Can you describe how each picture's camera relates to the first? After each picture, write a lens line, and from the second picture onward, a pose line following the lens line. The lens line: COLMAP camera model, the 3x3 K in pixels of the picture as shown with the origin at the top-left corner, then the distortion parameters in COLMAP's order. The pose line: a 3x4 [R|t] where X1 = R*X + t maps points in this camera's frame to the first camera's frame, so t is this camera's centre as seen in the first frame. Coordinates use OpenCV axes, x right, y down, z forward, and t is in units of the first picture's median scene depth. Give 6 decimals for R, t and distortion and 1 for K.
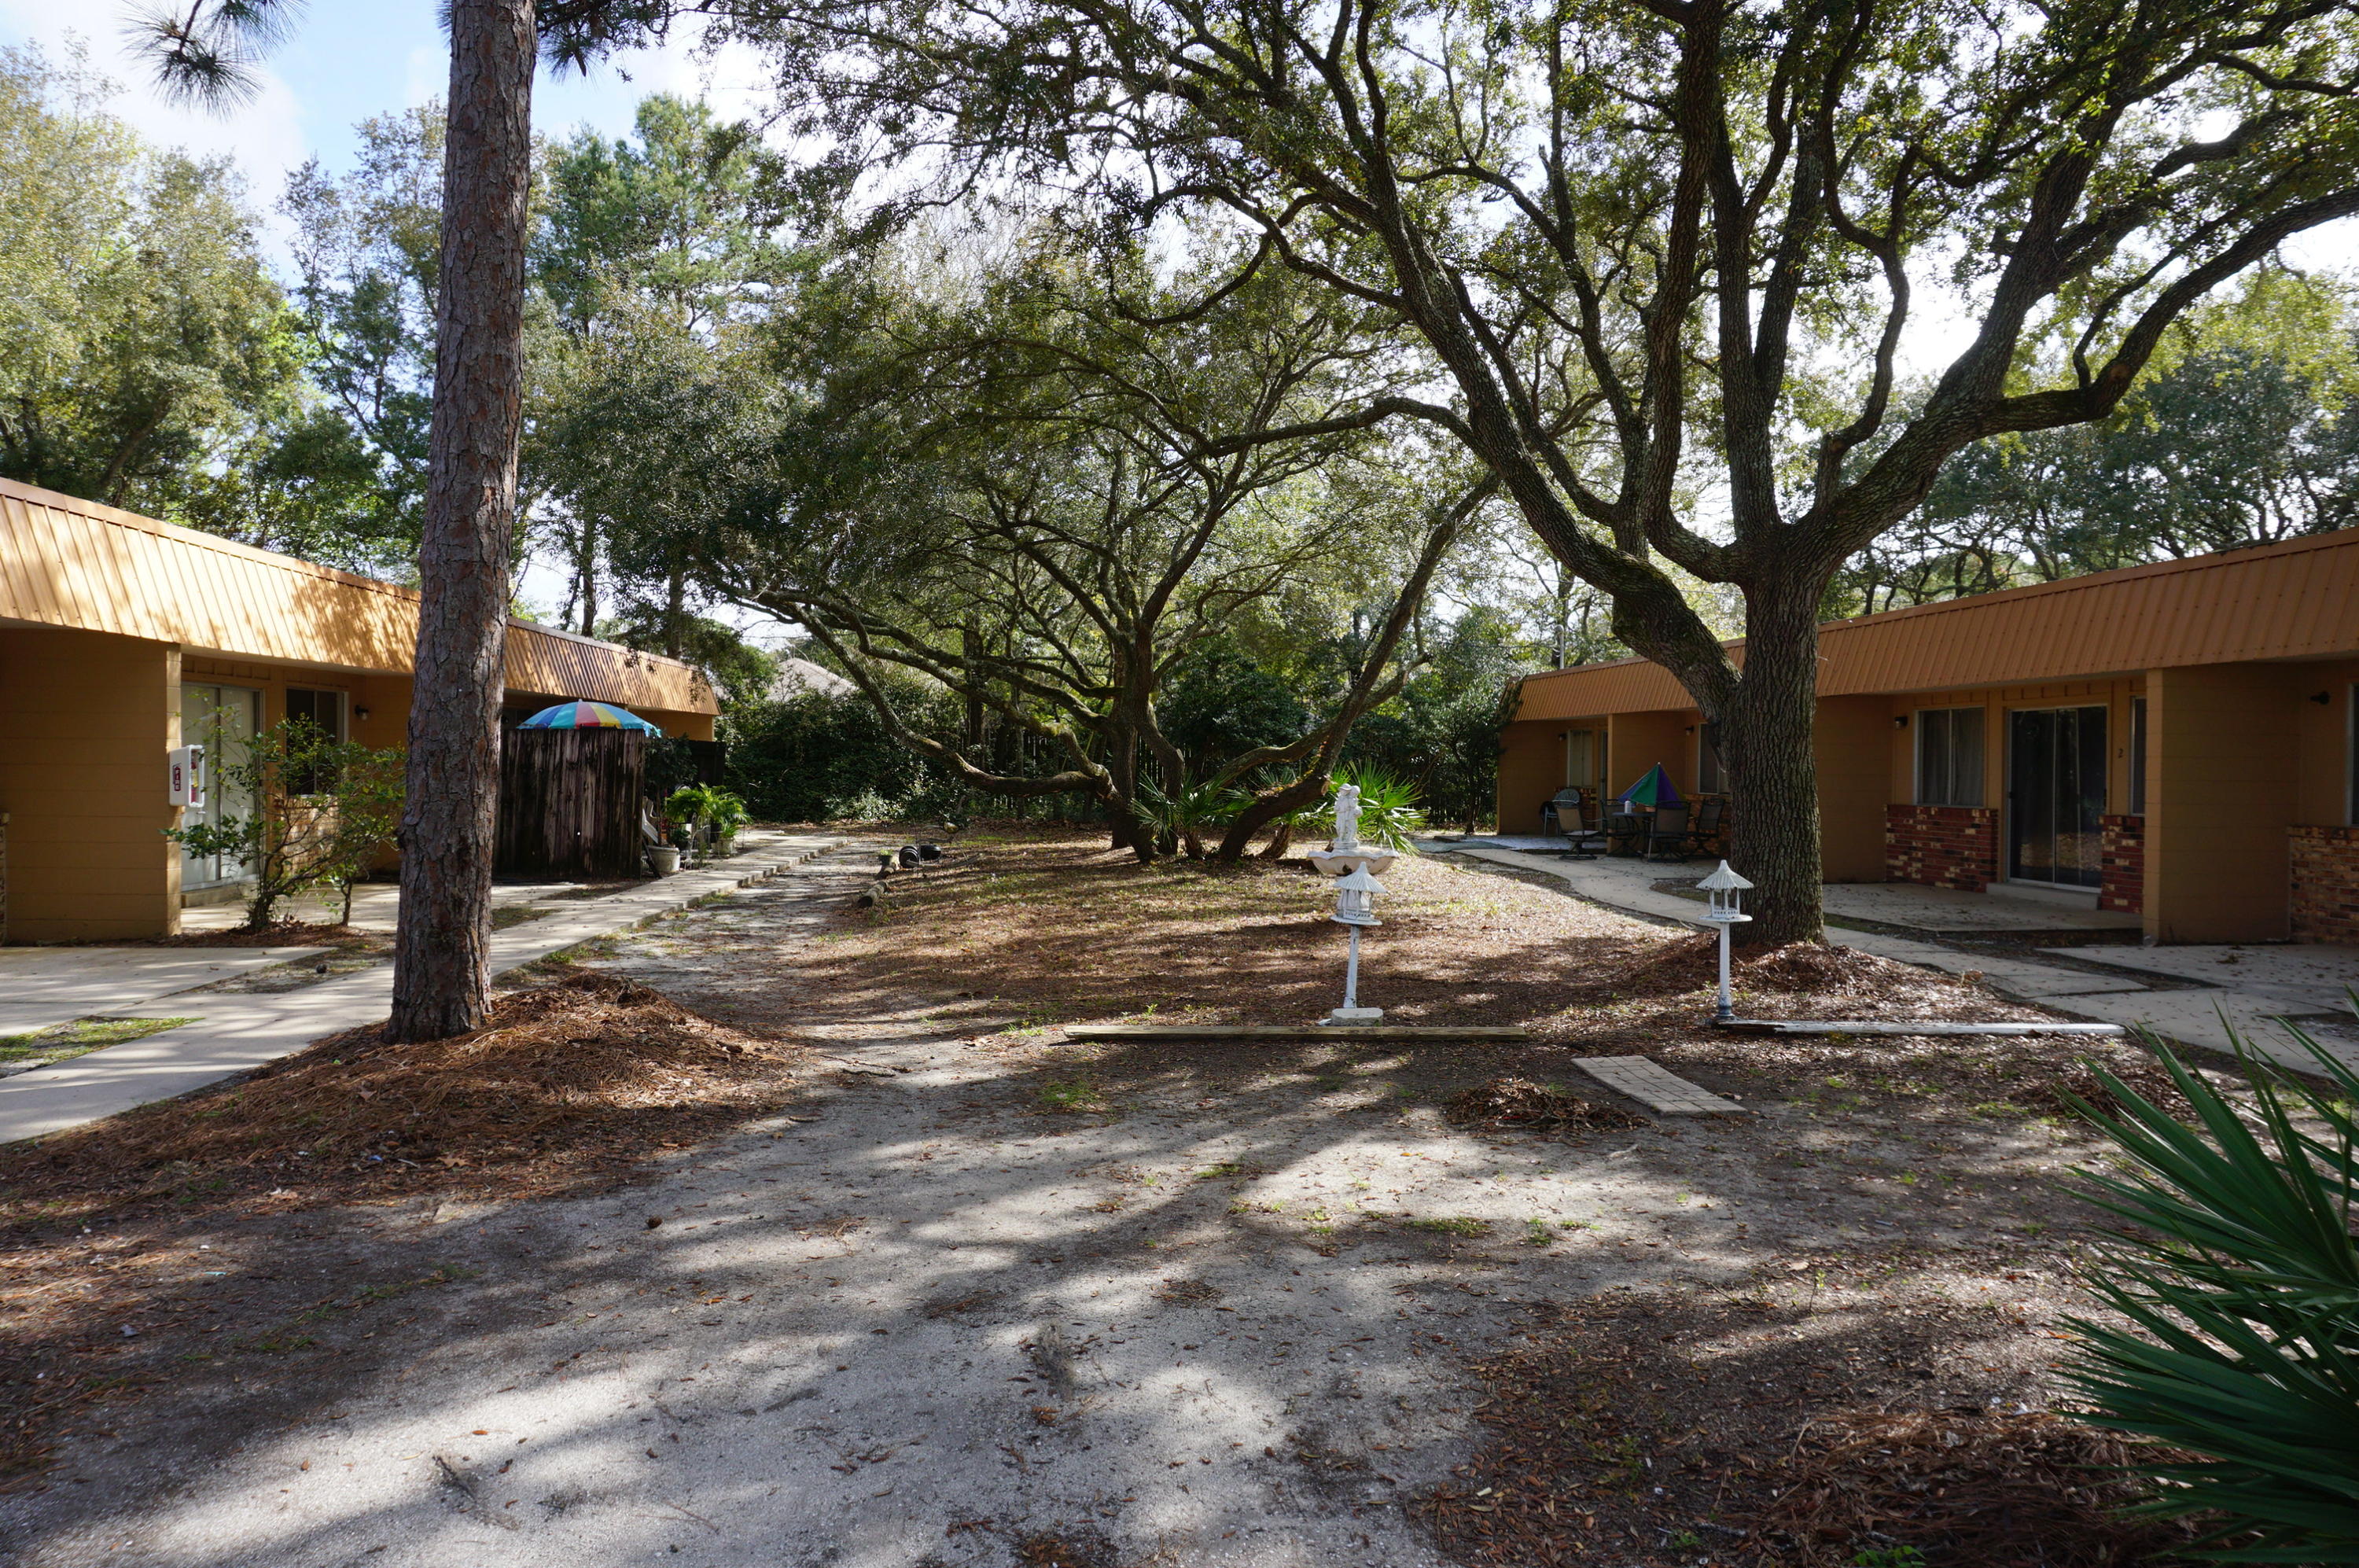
lens RADIAL K [[1579.4, 0, 1170.6], [0, 1579.4, 793.7], [0, 0, 1]] dist [-0.052497, 0.038542]
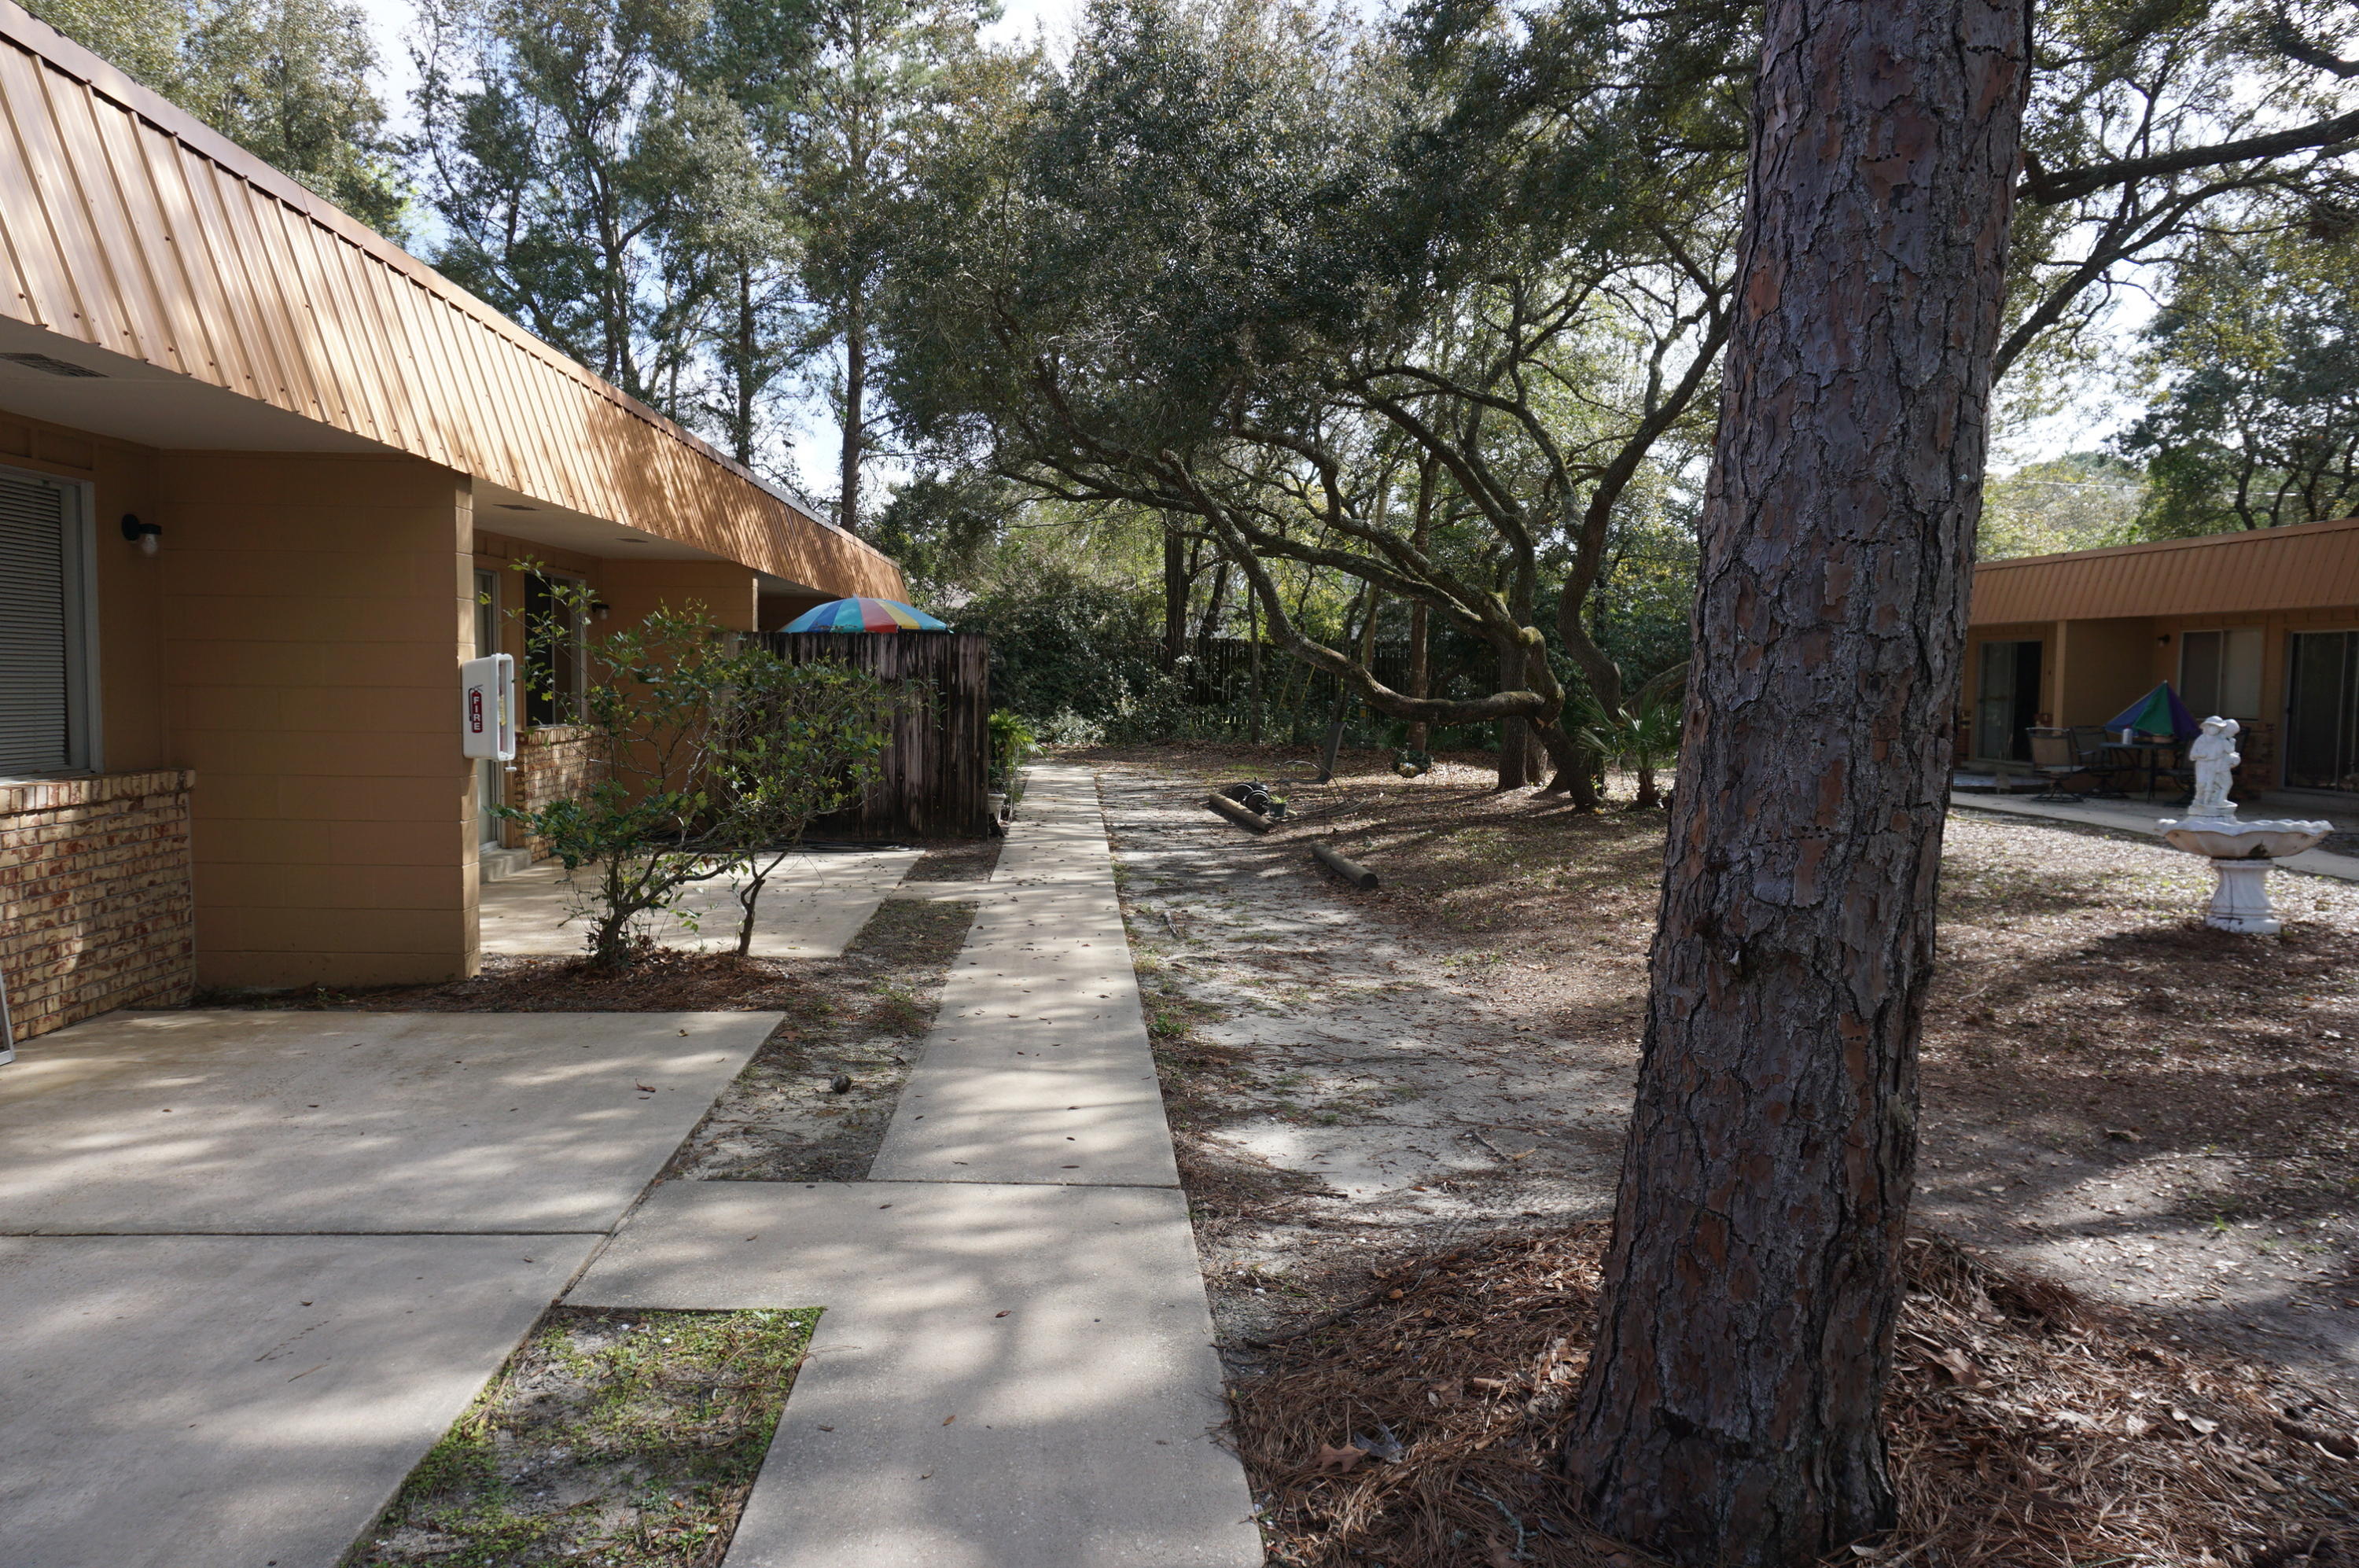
lens RADIAL K [[1598.0, 0, 1177.1], [0, 1598.0, 785.8], [0, 0, 1]] dist [-0.040248, 0.027483]
pose [[0.999842, 0.004676, -0.017158, -0.328699], [-0.003816, 0.998752, 0.049802, -0.011504], [0.017370, -0.049728, 0.998612, 0.369268]]
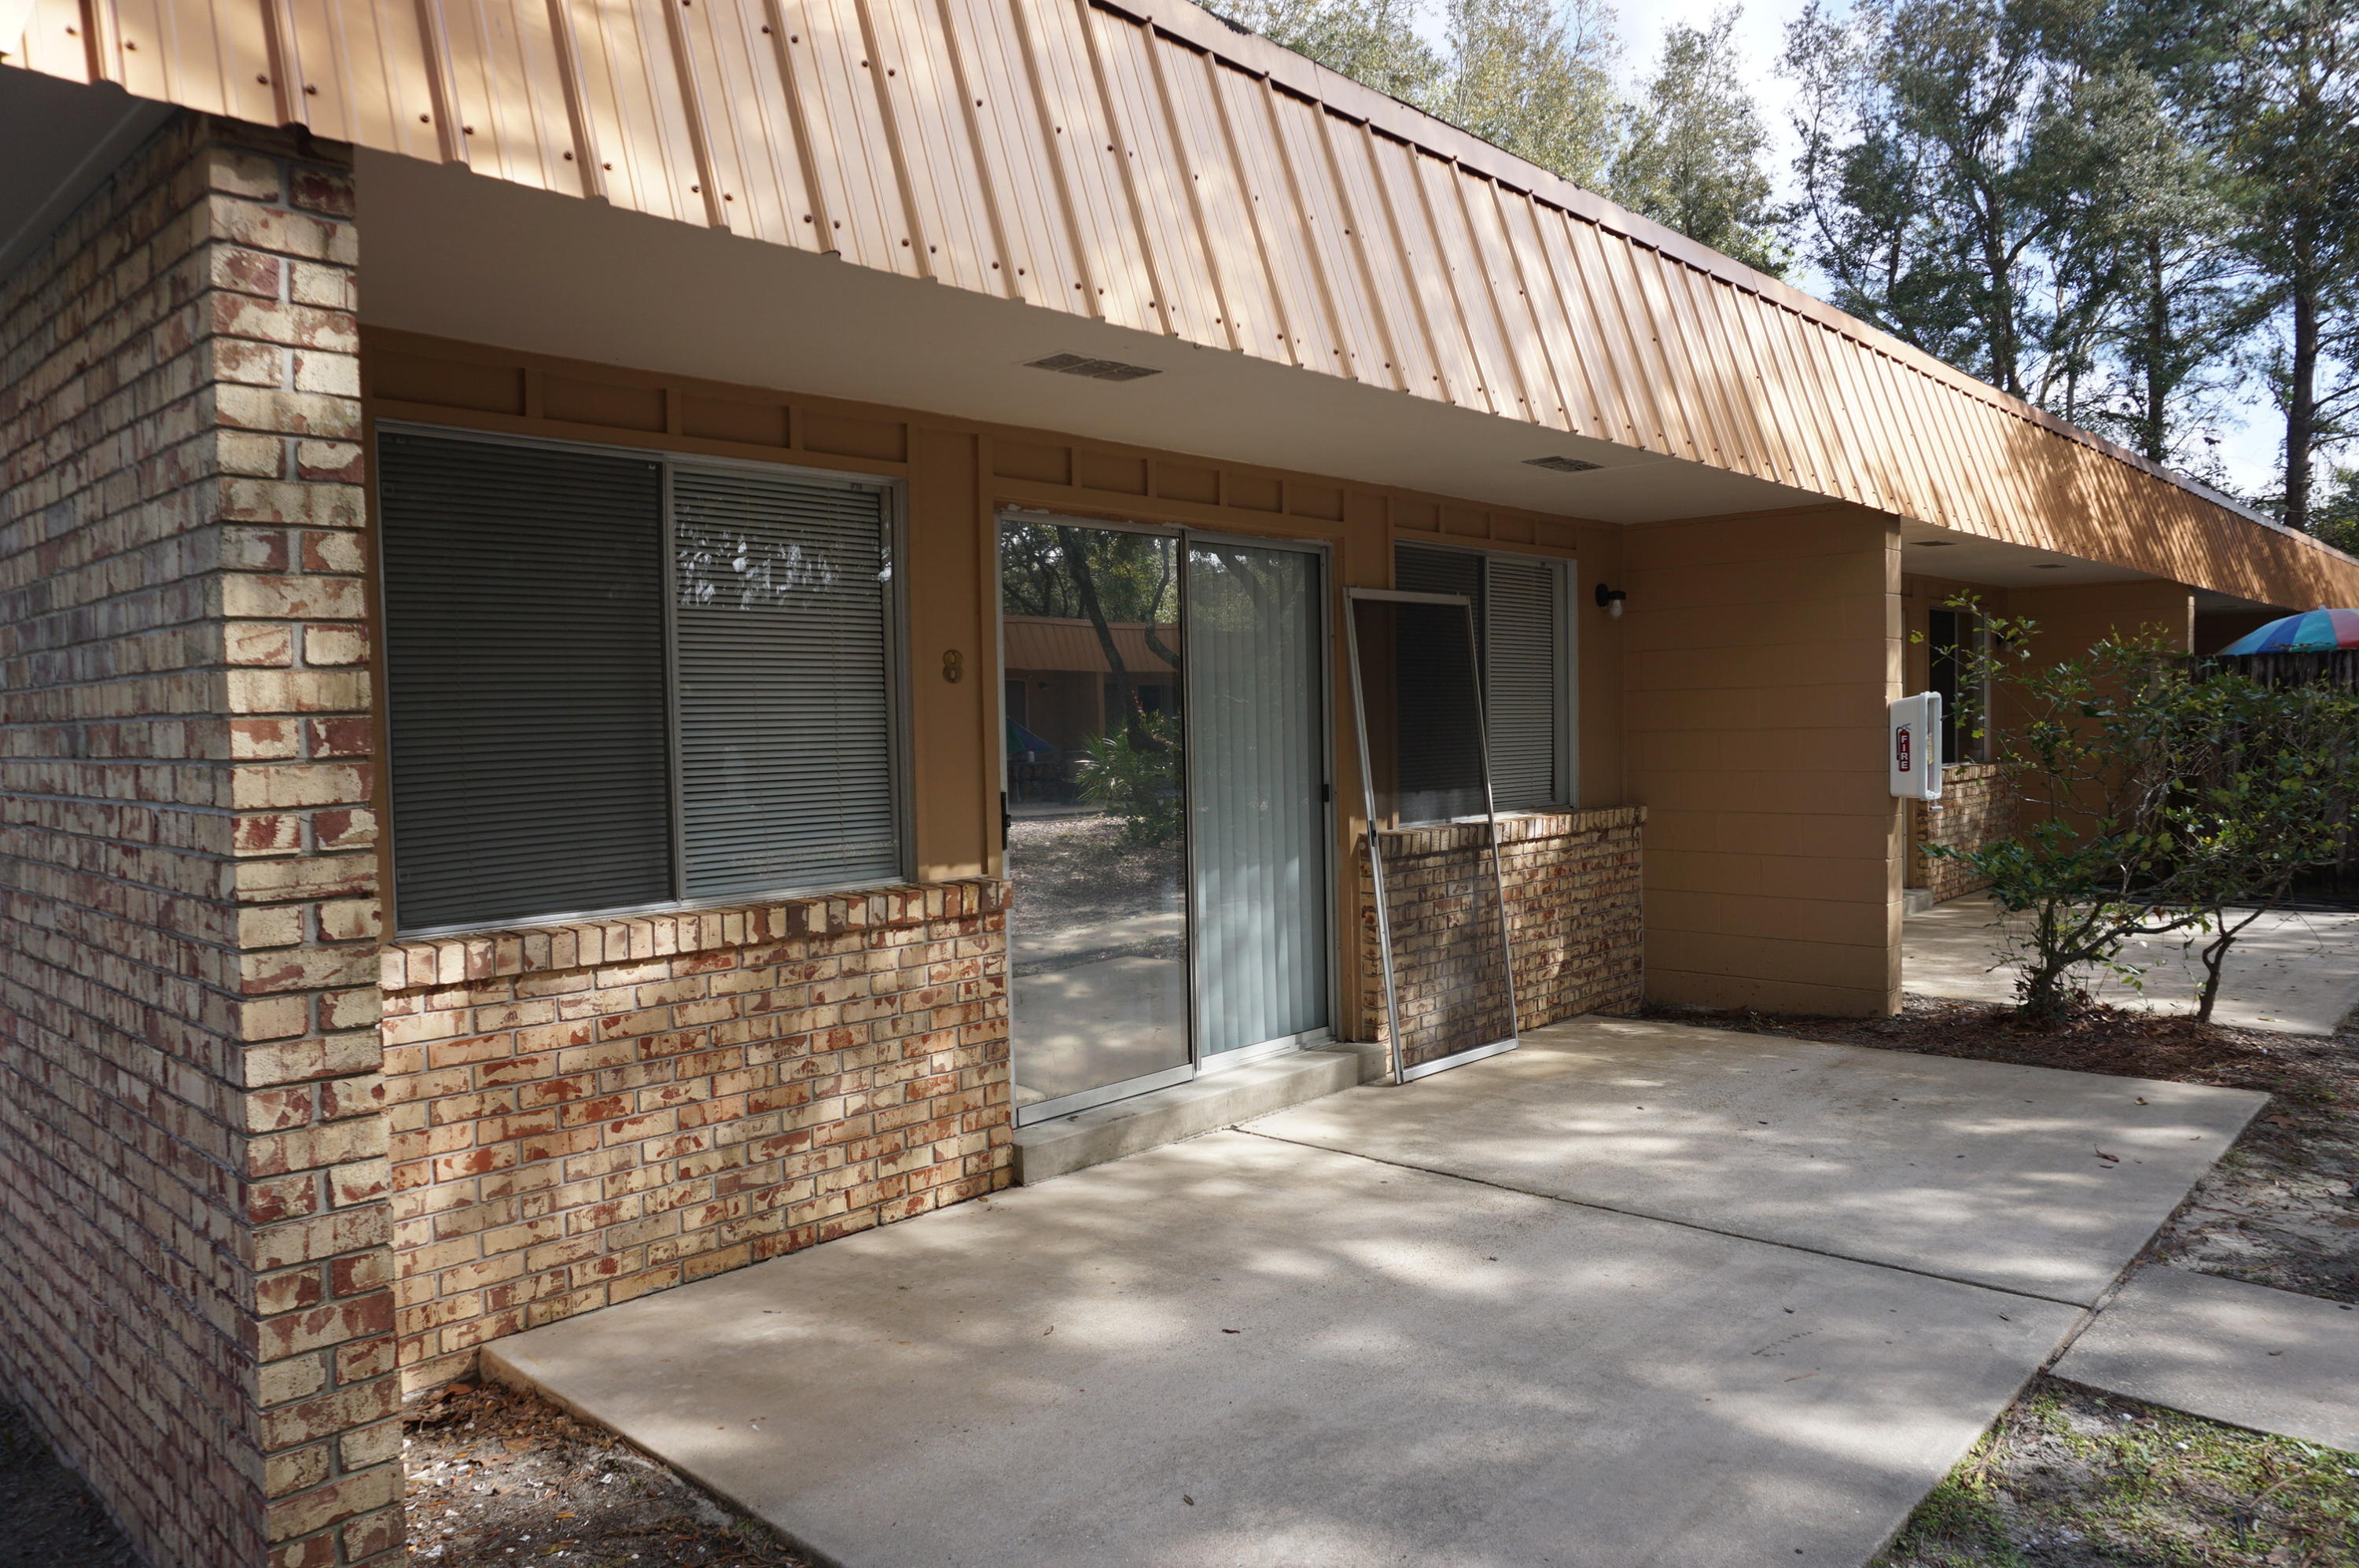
lens RADIAL K [[1587.5, 0, 1167.7], [0, 1587.5, 787.3], [0, 0, 1]] dist [-0.050696, 0.036820]
pose [[0.669369, 0.004800, -0.742915, -0.346069], [0.015980, 0.999655, 0.020857, -0.011638], [0.742759, -0.025833, 0.669061, 0.360344]]
